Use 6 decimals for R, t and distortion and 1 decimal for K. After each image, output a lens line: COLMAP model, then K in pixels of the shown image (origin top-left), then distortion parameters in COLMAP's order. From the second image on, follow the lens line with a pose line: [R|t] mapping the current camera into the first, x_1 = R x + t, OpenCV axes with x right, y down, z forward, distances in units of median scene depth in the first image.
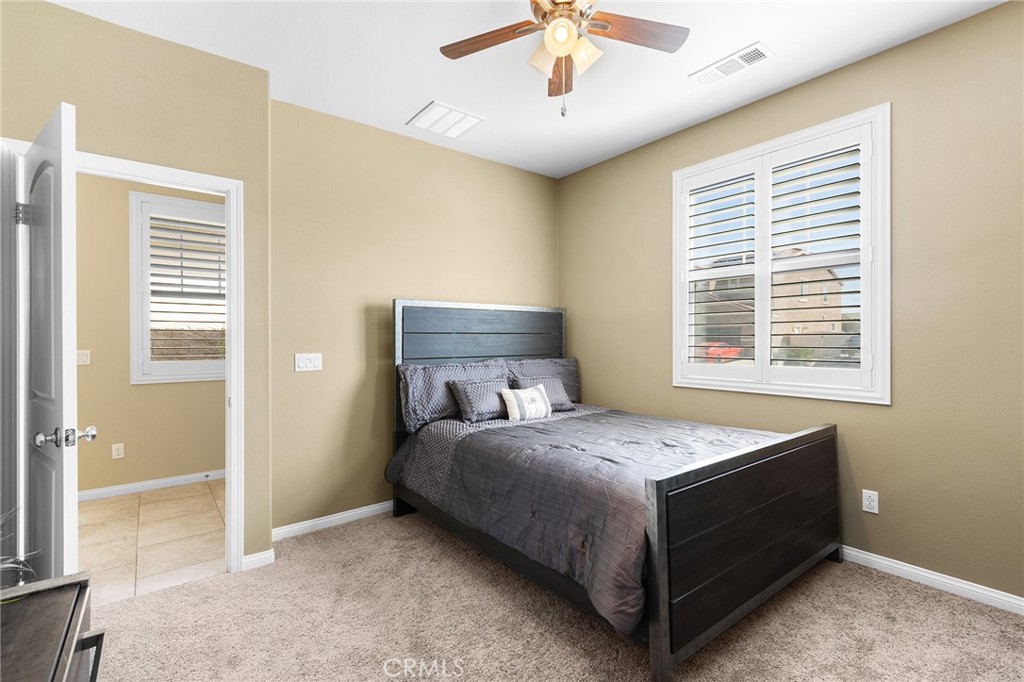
lens RADIAL K [[463.0, 0, 513.8], [0, 463.0, 338.8], [0, 0, 1]] dist [0.010554, 0.000632]
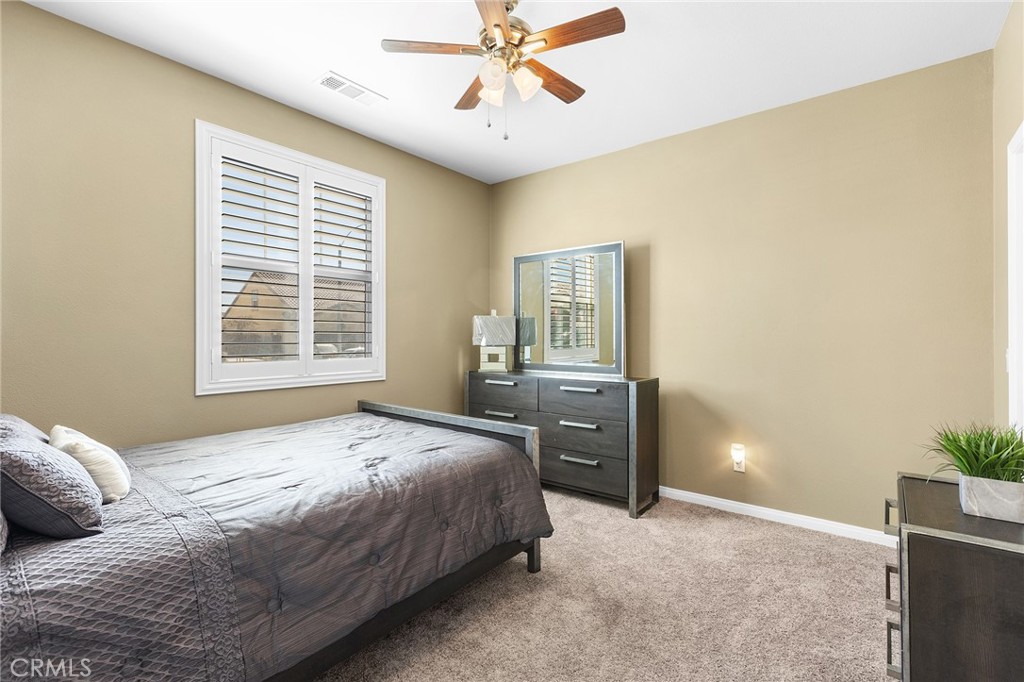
lens RADIAL K [[463.0, 0, 514.3], [0, 463.0, 340.5], [0, 0, 1]] dist [0.010554, 0.000632]
pose [[-0.214835, -0.001124, 0.976650, -0.621928], [-0.003791, 0.999993, 0.000317, 0.008771], [-0.976643, -0.003635, -0.214838, 0.759039]]
